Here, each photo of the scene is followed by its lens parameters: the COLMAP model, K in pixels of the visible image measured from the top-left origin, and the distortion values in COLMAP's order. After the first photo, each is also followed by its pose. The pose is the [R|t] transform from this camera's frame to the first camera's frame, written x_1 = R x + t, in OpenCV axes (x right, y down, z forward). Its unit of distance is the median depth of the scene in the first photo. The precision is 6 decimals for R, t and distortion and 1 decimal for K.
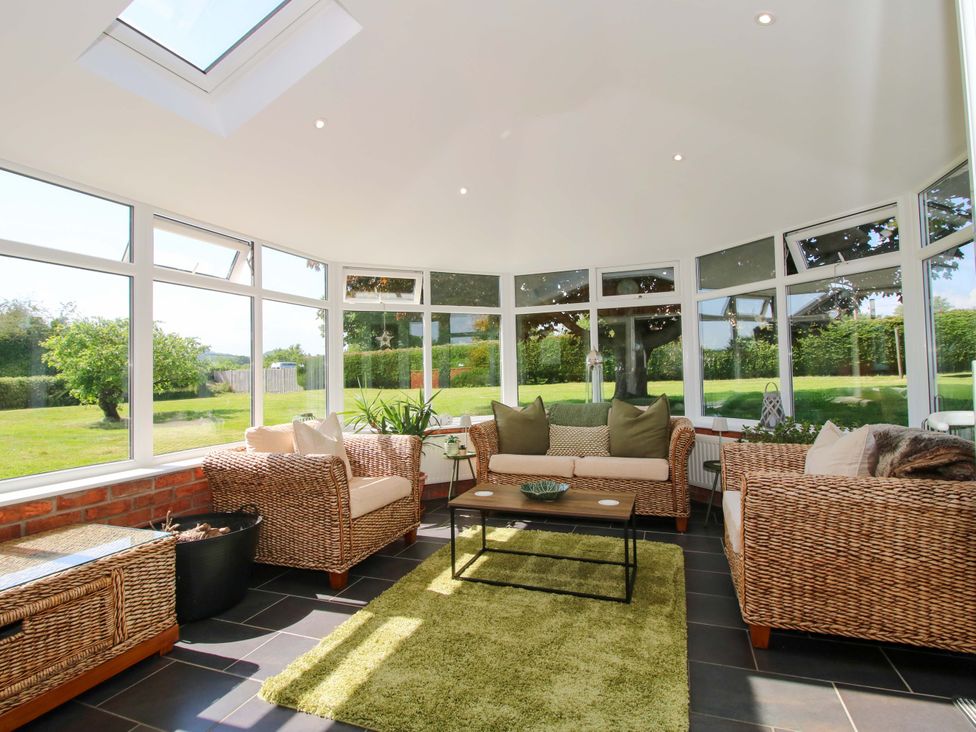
lens RADIAL K [[510.1, 0, 486.0], [0, 510.1, 362.7], [0, 0, 1]] dist [-0.009653, -0.004231]
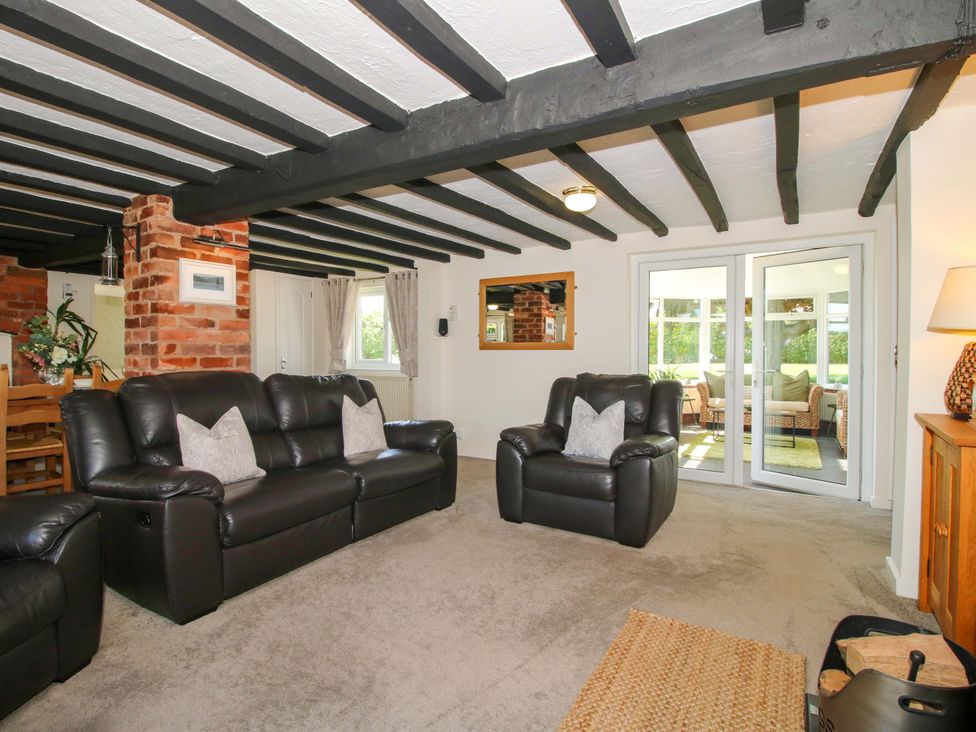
lens RADIAL K [[510.1, 0, 489.2], [0, 510.1, 358.7], [0, 0, 1]] dist [-0.009653, -0.004231]
pose [[0.981814, 0.023904, -0.188335, -0.449576], [-0.016214, 0.998975, 0.042267, -0.042356], [0.189152, -0.038444, 0.981195, -1.067040]]
